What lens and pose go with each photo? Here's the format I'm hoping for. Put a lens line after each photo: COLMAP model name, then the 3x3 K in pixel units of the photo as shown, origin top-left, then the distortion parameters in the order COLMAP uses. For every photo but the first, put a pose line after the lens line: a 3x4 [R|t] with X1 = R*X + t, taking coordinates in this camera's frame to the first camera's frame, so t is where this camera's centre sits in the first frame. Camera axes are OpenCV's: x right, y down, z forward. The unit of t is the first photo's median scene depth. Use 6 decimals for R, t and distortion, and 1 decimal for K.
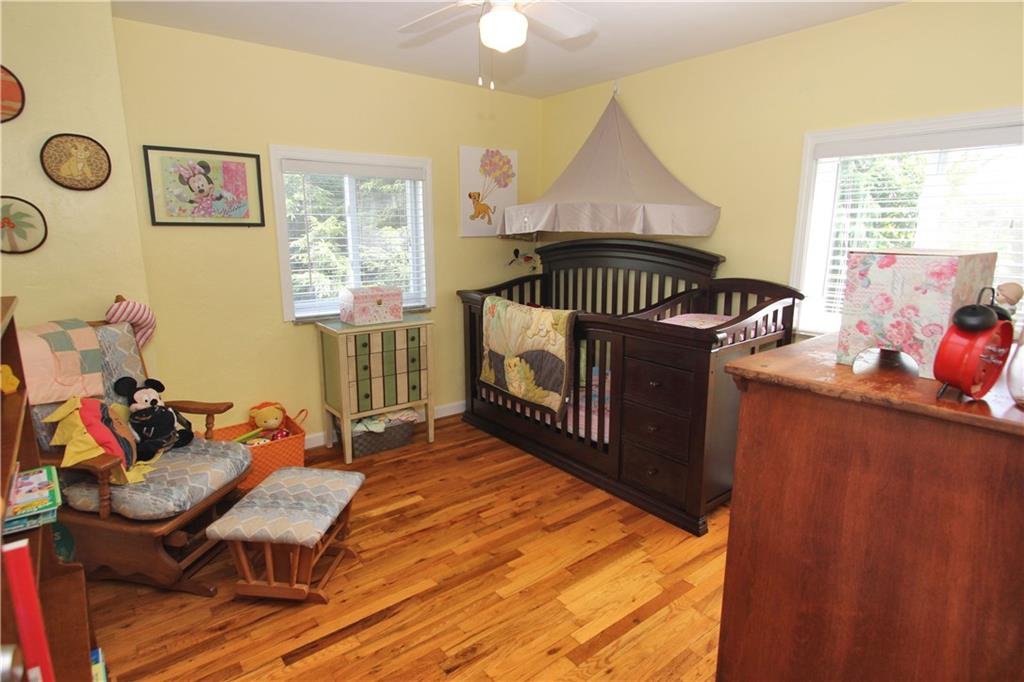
lens RADIAL K [[561.5, 0, 511.7], [0, 561.5, 338.3], [0, 0, 1]] dist [-0.005972, -0.000472]
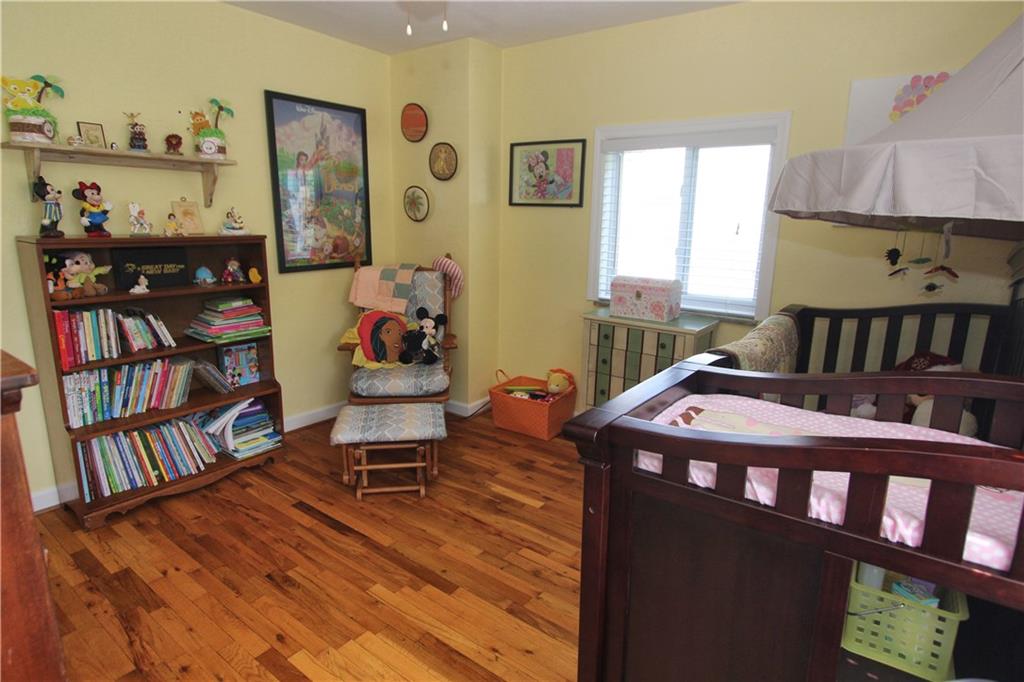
lens RADIAL K [[561.5, 0, 511.5], [0, 561.5, 340.1], [0, 0, 1]] dist [-0.005972, -0.000472]
pose [[0.244763, 0.212188, -0.946080, 0.630944], [-0.209374, 0.964305, 0.162108, -0.109837], [0.946707, 0.158407, 0.280453, 0.669149]]
